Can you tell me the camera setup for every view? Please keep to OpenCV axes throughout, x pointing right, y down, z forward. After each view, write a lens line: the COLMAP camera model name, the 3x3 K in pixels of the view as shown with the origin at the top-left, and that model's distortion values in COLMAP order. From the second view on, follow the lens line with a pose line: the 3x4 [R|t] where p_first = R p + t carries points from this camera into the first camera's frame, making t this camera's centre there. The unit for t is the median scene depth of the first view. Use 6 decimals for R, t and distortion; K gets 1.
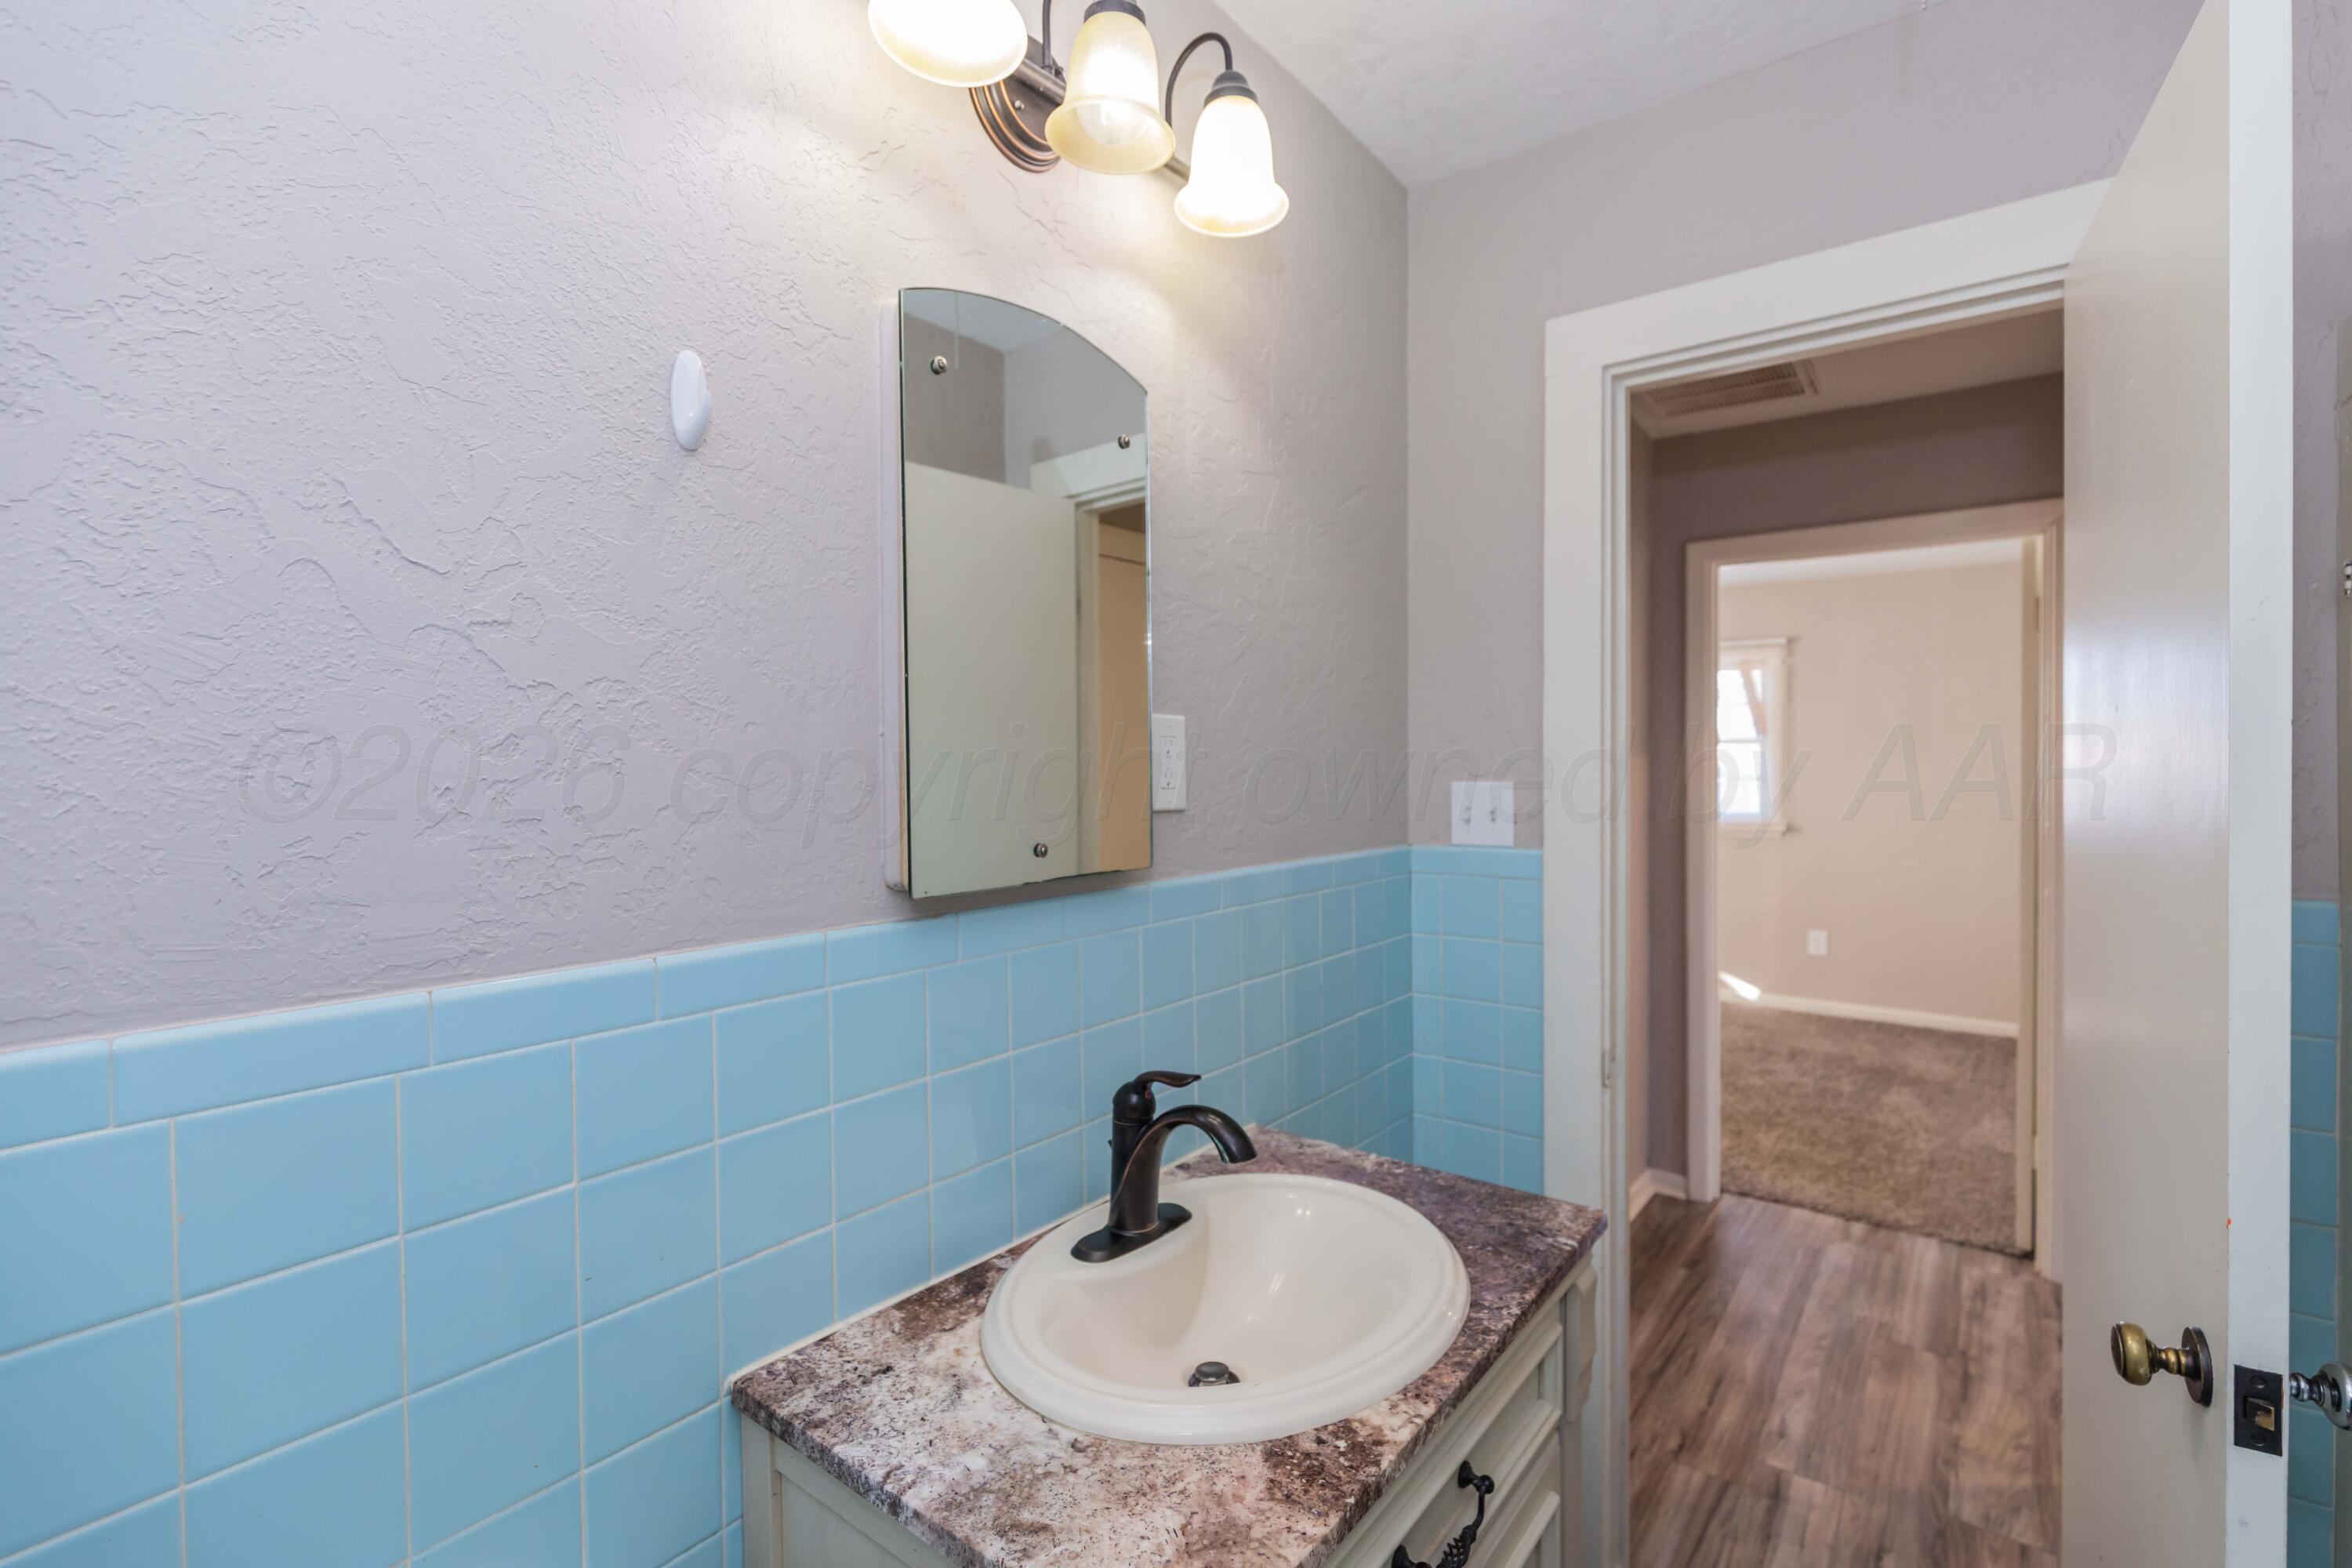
lens RADIAL K [[1062.2, 0, 1275.5], [0, 1062.2, 773.4], [0, 0, 1]] dist [-0.001013, -0.000338]
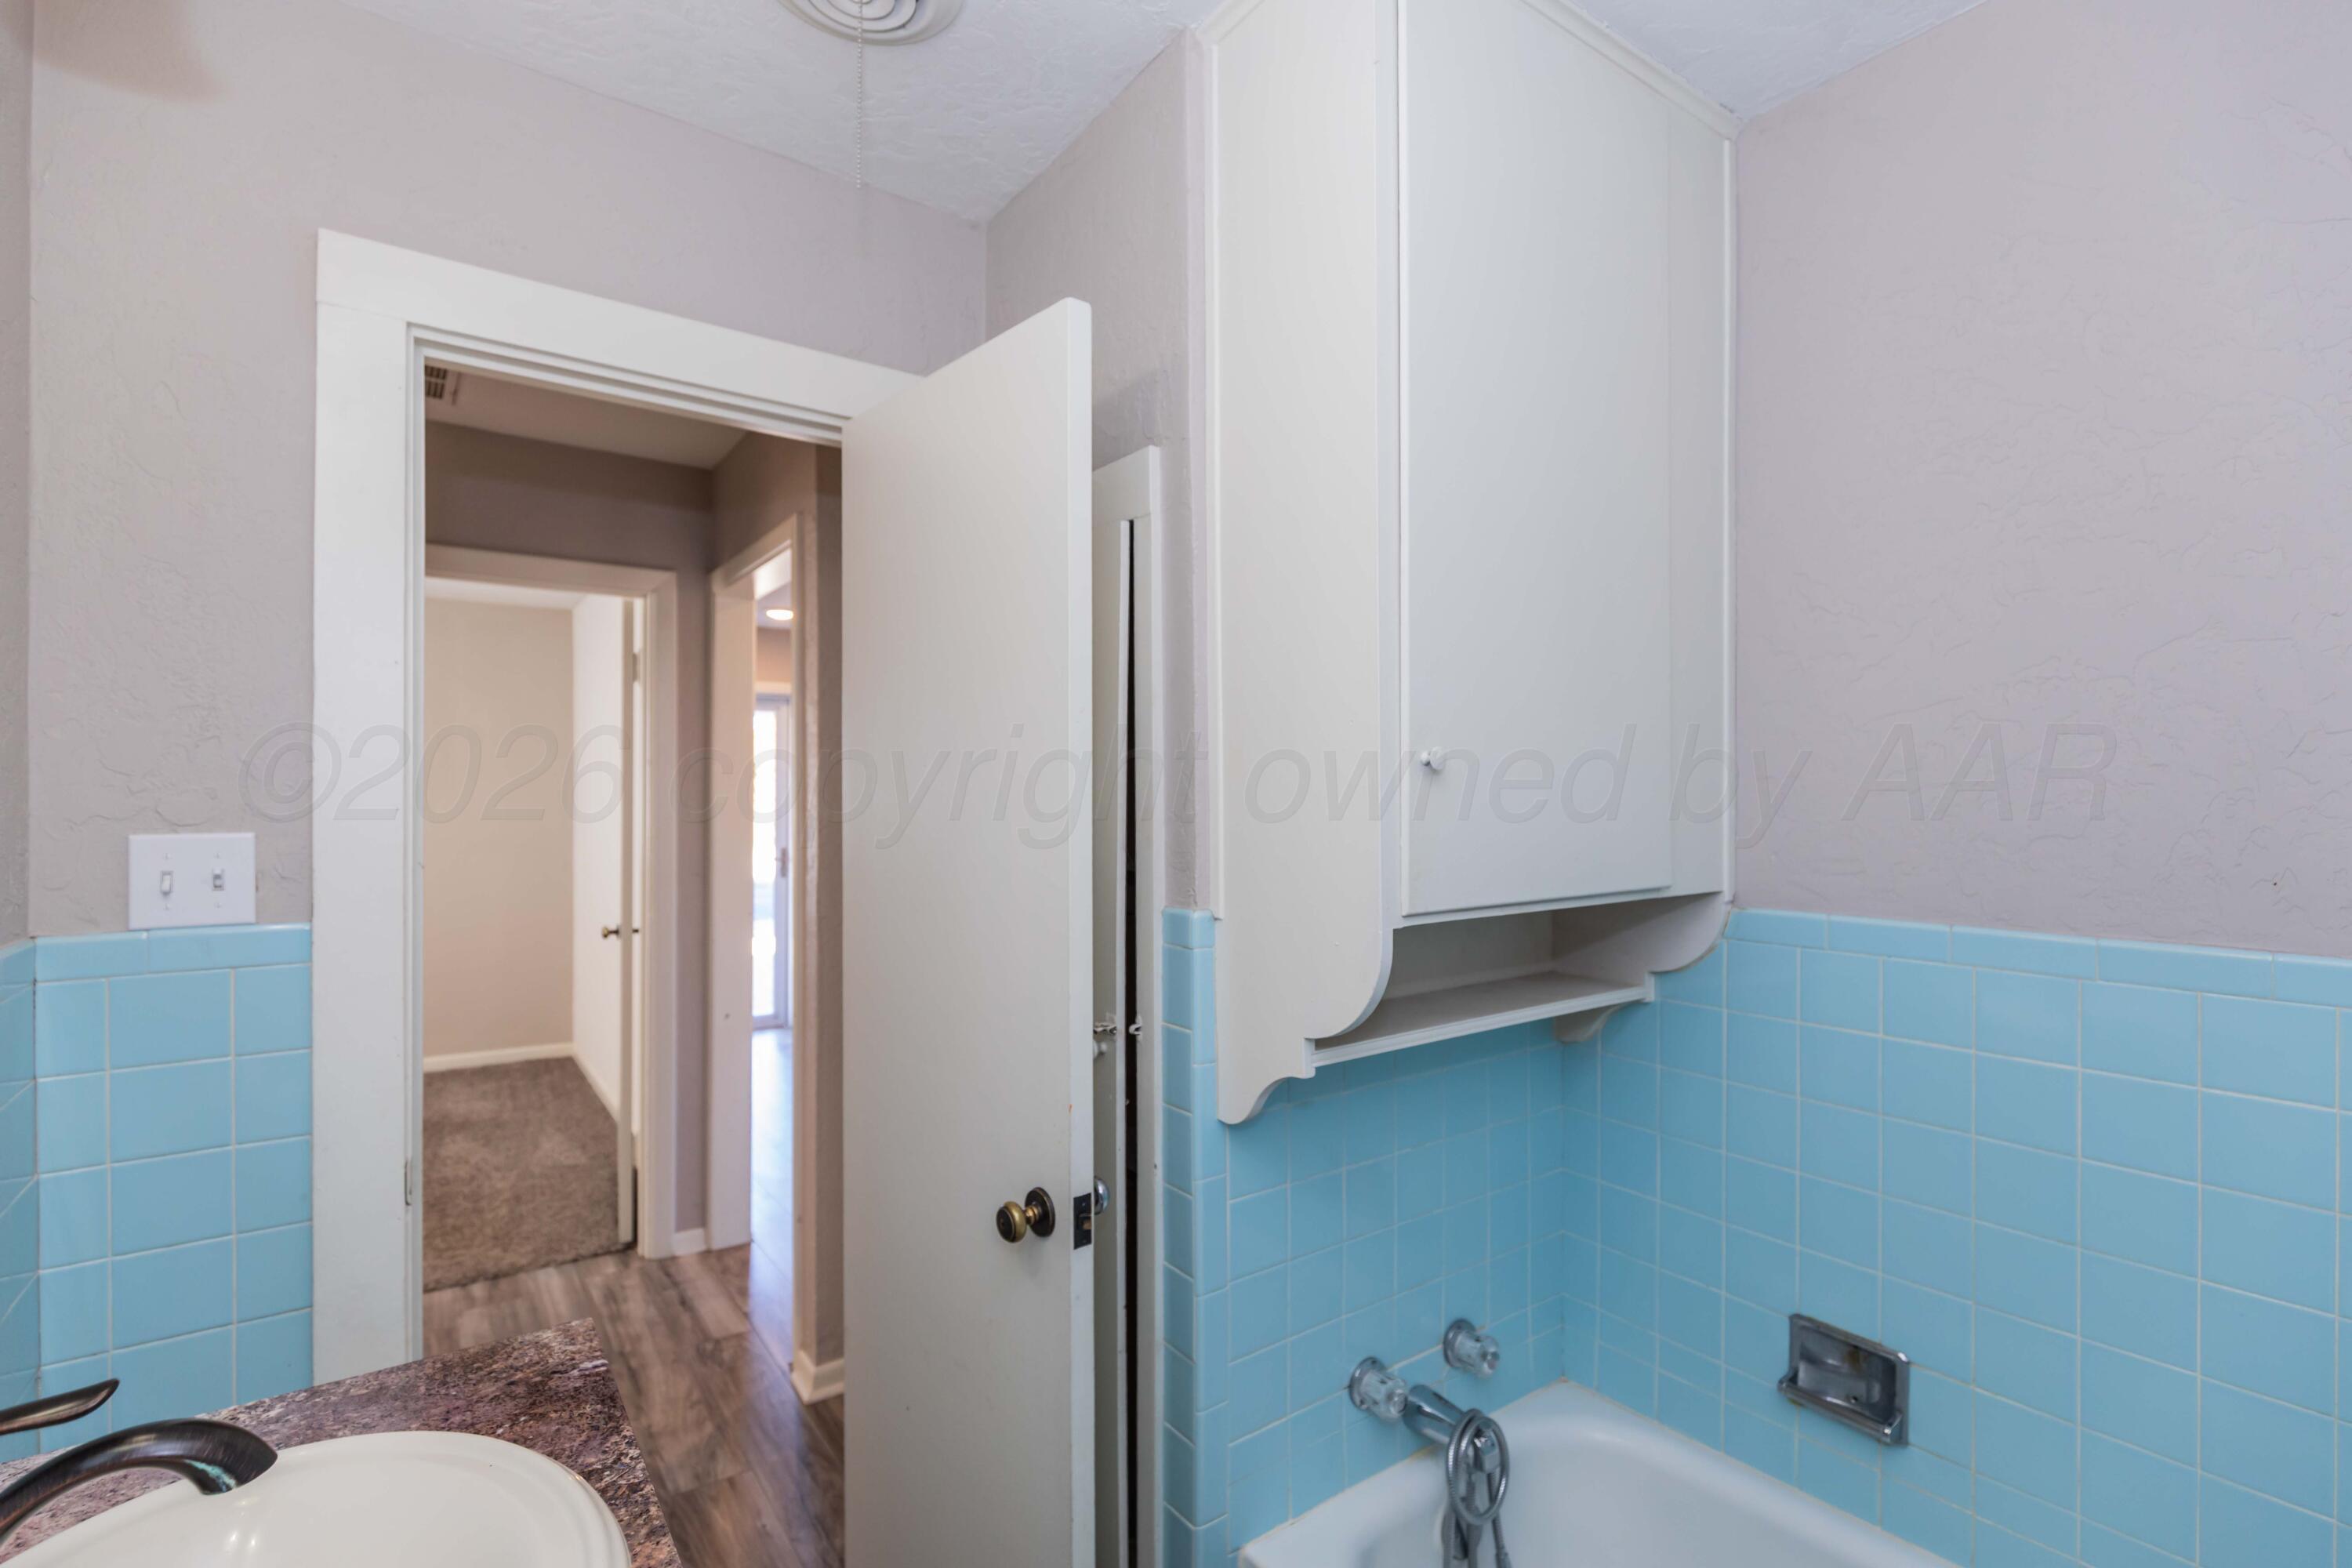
lens RADIAL K [[1054.0, 0, 1170.6], [0, 1054.0, 787.6], [0, 0, 1]] dist [0.002505, -0.000122]
pose [[0.326722, 0.012353, 0.945040, -0.162890], [0.002366, 0.999901, -0.013888, -0.007340], [-0.945118, 0.006773, 0.326660, 0.111033]]
